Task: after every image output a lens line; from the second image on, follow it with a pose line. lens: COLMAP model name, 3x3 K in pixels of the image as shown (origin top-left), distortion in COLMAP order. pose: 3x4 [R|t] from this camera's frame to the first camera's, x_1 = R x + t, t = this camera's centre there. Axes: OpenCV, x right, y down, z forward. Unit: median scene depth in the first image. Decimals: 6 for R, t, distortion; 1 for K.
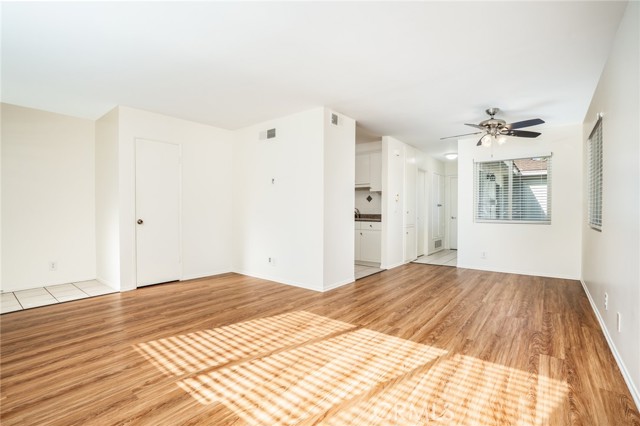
lens RADIAL K [[298.0, 0, 313.8], [0, 298.0, 217.0], [0, 0, 1]] dist [-0.038473, 0.005650]
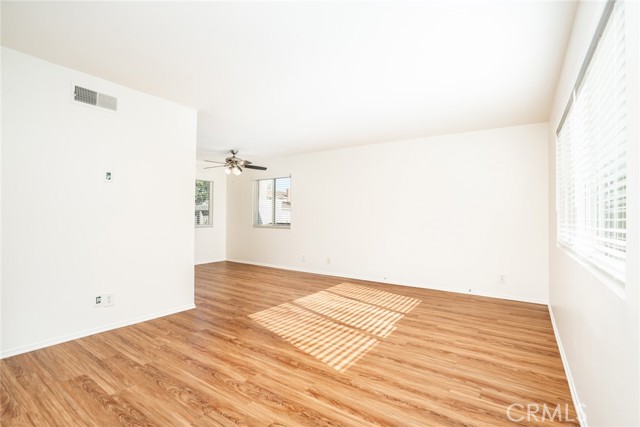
lens RADIAL K [[298.0, 0, 321.5], [0, 298.0, 212.8], [0, 0, 1]] dist [-0.038473, 0.005650]
pose [[-0.079369, -0.000014, 0.996845, -1.560025], [-0.002171, 0.999998, -0.000159, -0.081628], [-0.996843, -0.002176, -0.079369, 1.127313]]
